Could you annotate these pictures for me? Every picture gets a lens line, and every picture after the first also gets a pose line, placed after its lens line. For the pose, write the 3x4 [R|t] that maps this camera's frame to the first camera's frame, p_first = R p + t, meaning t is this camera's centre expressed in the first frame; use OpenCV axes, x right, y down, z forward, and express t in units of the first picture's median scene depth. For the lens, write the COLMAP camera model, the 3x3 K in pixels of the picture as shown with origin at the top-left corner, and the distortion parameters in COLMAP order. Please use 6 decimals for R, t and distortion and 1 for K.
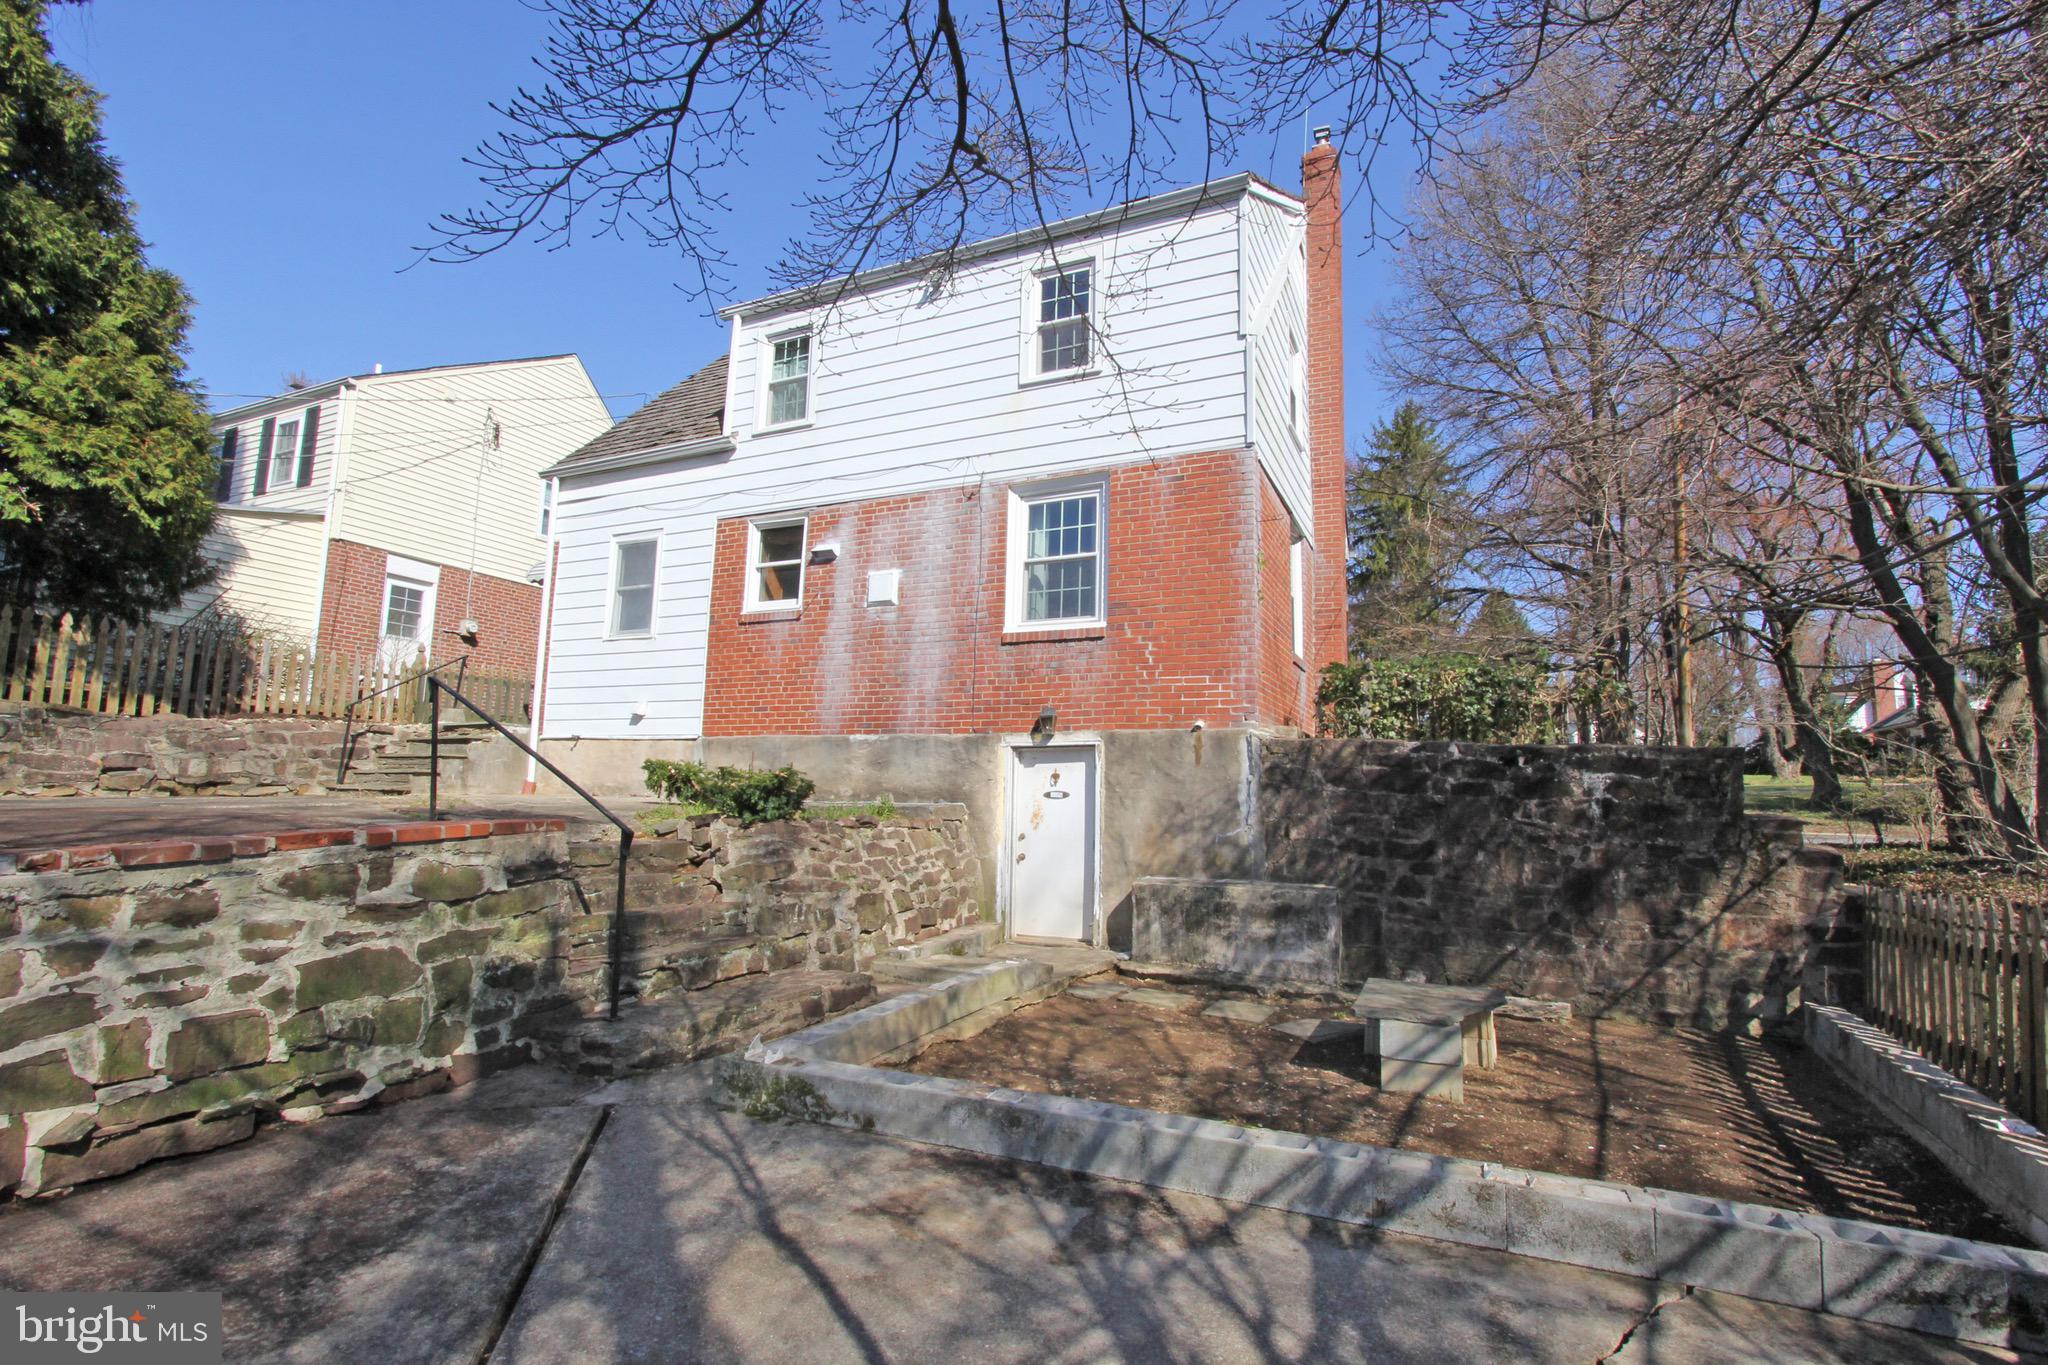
lens RADIAL K [[945.9, 0, 1040.9], [0, 945.9, 683.0], [0, 0, 1]] dist [-0.014385, 0.001549]
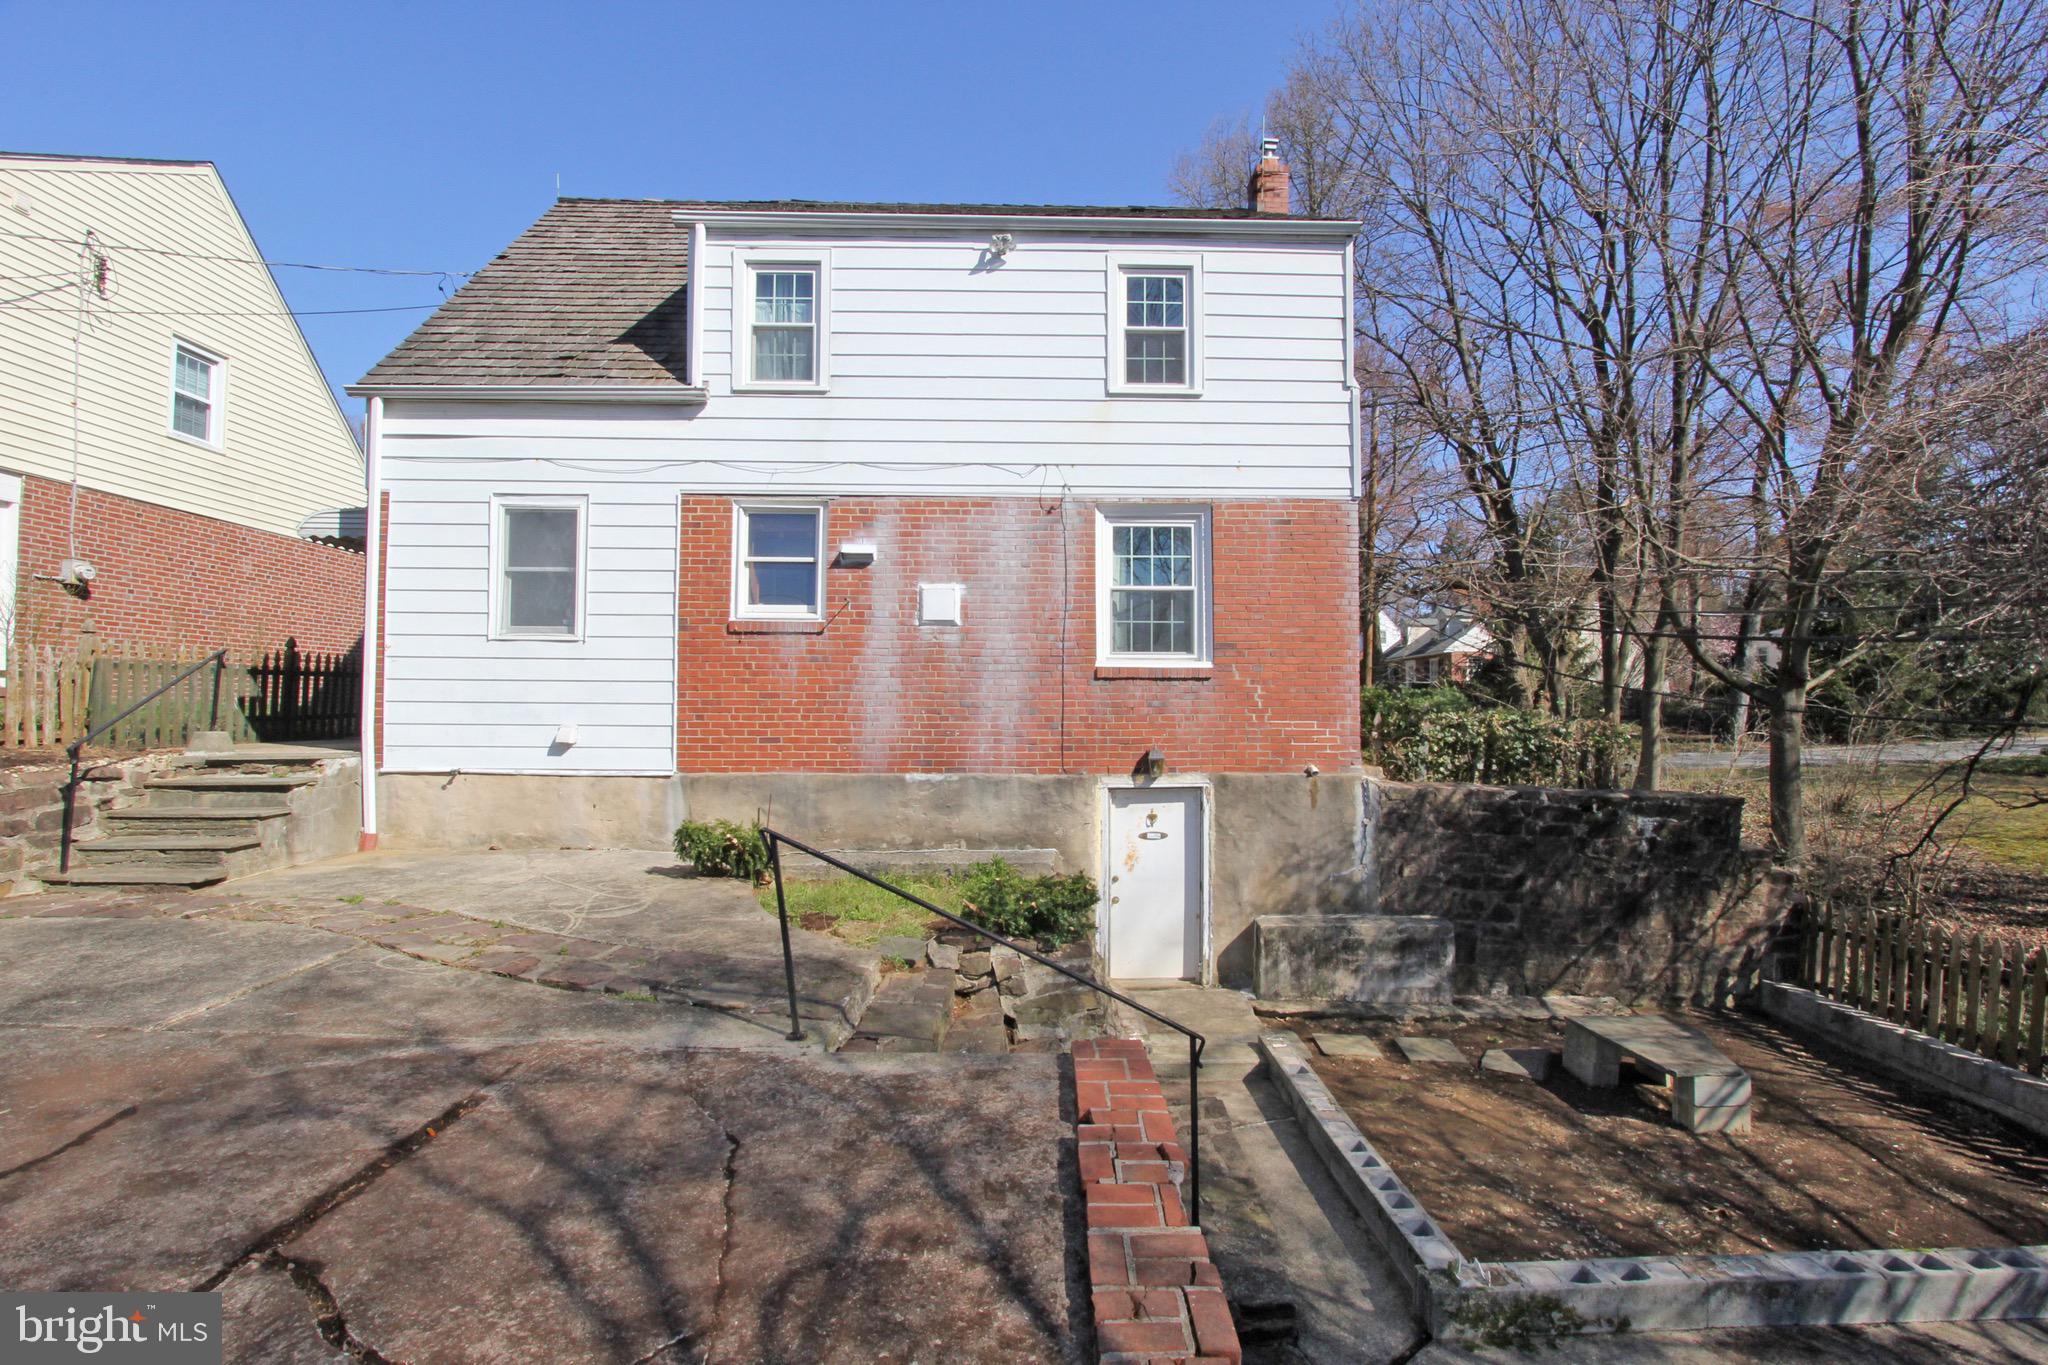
lens RADIAL K [[945.9, 0, 1040.9], [0, 945.9, 683.0], [0, 0, 1]] dist [-0.014385, 0.001549]
pose [[0.898550, -0.007155, 0.438813, -0.509795], [-0.039656, 0.994453, 0.097417, -0.128162], [-0.437076, -0.104936, 0.893282, 0.188792]]
